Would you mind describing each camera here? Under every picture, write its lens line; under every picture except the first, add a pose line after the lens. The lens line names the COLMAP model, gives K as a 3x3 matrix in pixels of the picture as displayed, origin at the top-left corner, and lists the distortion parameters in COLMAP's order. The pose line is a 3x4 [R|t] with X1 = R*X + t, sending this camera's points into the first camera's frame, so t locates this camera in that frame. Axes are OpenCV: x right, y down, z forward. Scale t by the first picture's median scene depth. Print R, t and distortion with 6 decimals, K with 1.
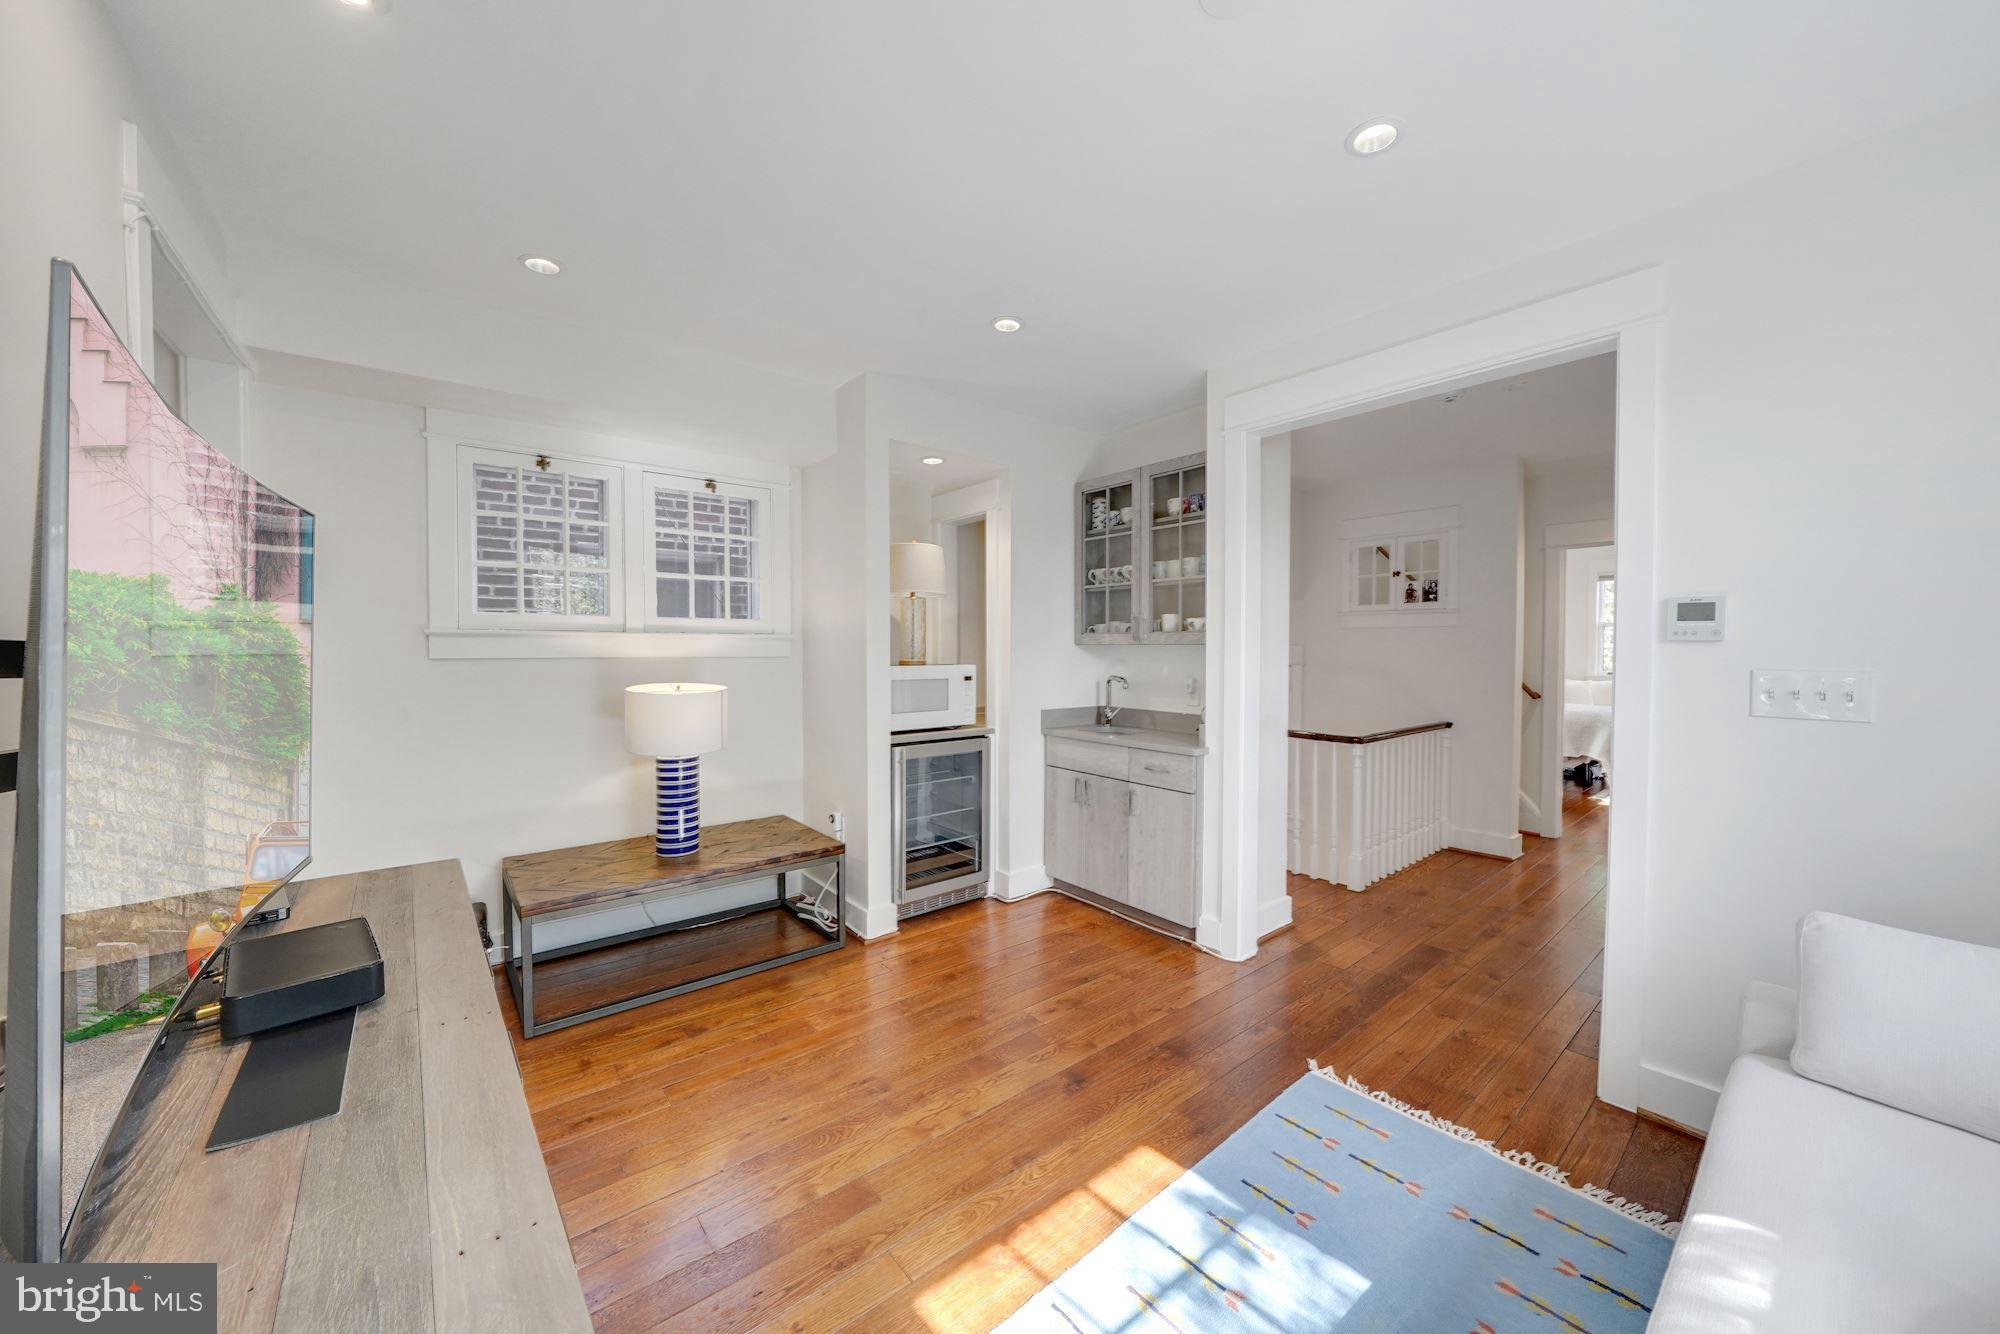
lens RADIAL K [[708.8, 0, 1000.3], [0, 708.8, 654.8], [0, 0, 1]] dist [-0.020354, 0.001572]
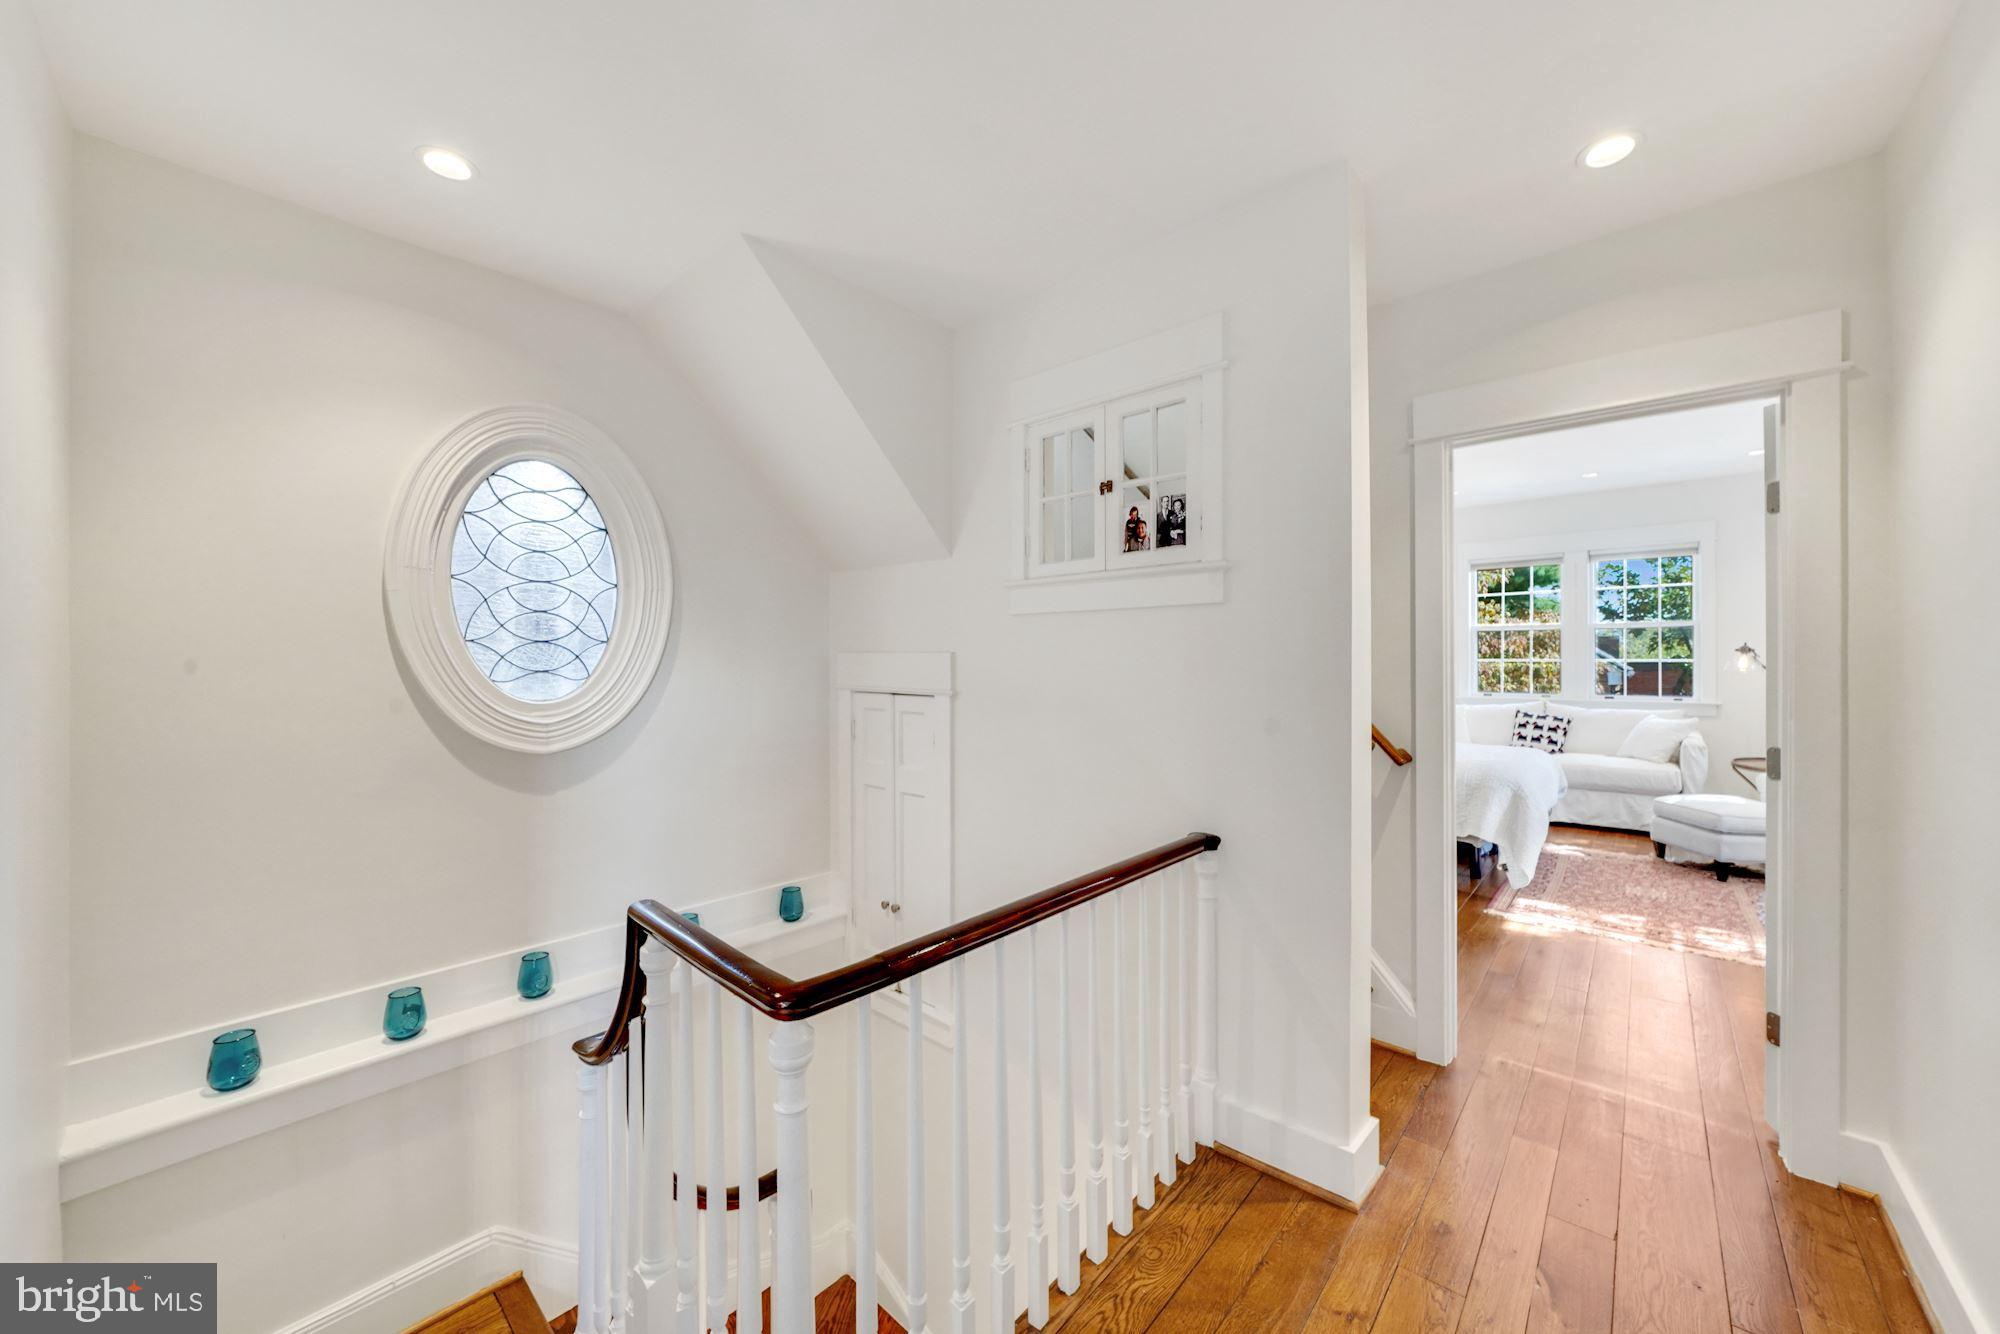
lens RADIAL K [[708.8, 0, 997.5], [0, 708.8, 666.9], [0, 0, 1]] dist [-0.020354, 0.001572]
pose [[0.989073, -0.012513, 0.146893, 0.435101], [0.013337, 0.999900, -0.004626, -0.002127], [-0.146820, 0.006535, 0.989142, 0.582147]]
